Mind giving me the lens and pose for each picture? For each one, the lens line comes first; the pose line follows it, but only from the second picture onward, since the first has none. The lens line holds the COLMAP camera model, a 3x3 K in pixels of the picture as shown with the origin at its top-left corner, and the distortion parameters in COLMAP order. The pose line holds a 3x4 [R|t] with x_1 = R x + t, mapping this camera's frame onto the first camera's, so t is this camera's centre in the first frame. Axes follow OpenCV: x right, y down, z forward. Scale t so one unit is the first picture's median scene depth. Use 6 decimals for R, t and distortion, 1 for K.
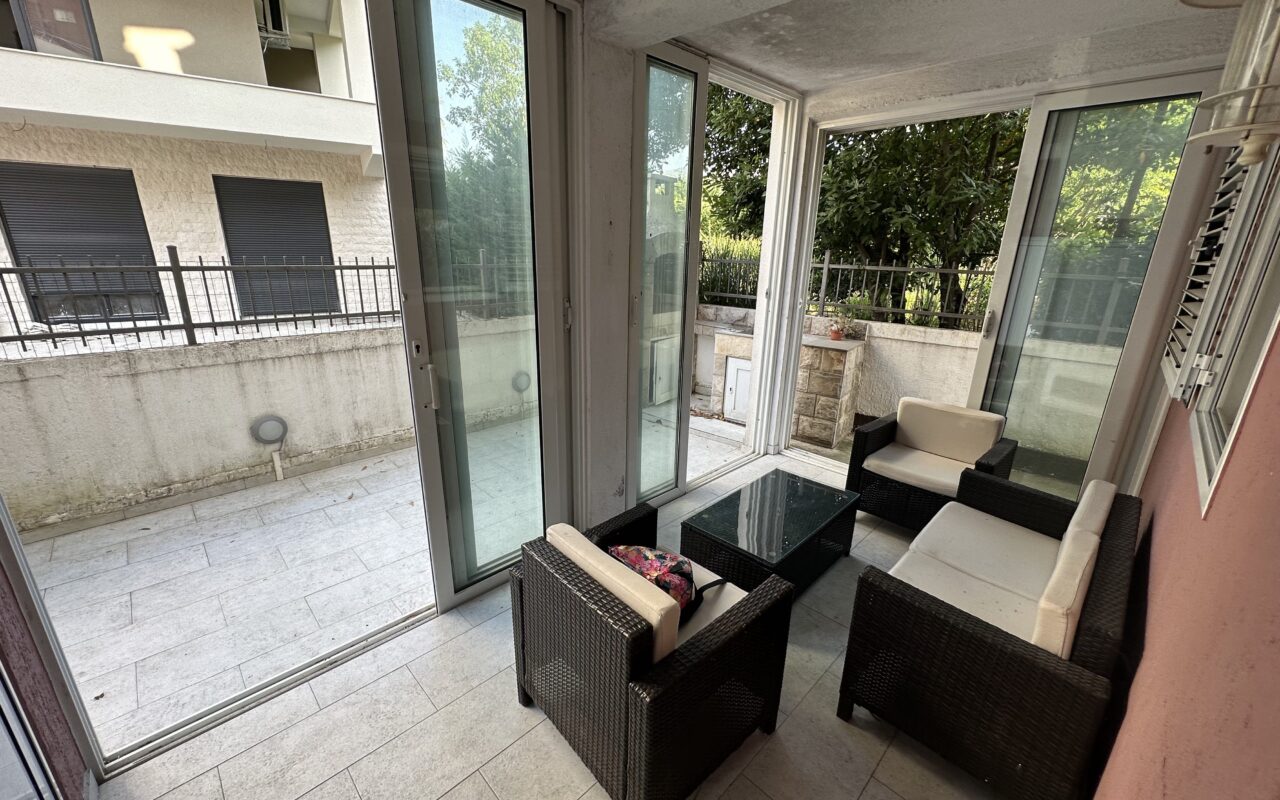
lens RADIAL K [[509.3, 0, 637.7], [0, 509.3, 400.7], [0, 0, 1]] dist [-0.000056, 0.000232]
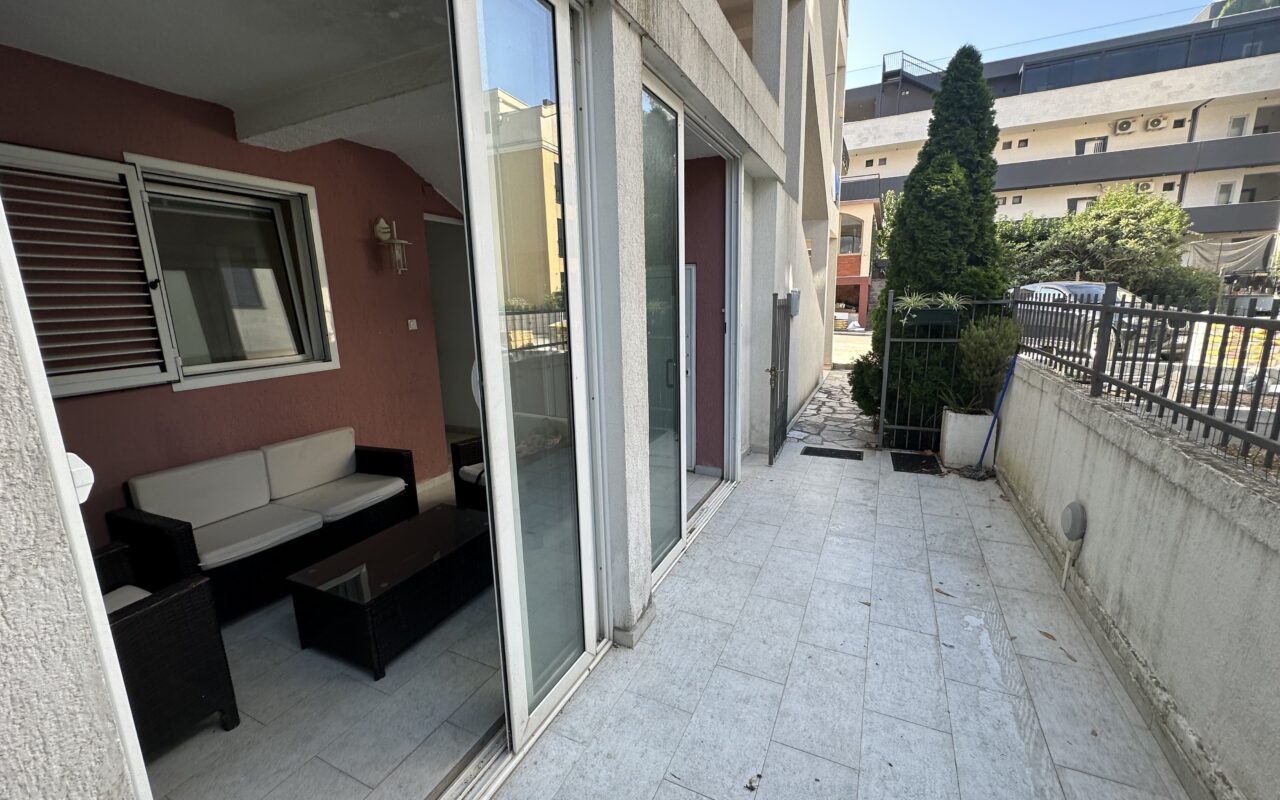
lens RADIAL K [[509.3, 0, 640.9], [0, 509.3, 399.6], [0, 0, 1]] dist [-0.000056, 0.000232]
pose [[-0.939808, 0.069169, -0.334630, 0.129083], [-0.096294, 0.885998, 0.453580, -0.415206], [0.327855, 0.458500, -0.826008, 1.443753]]
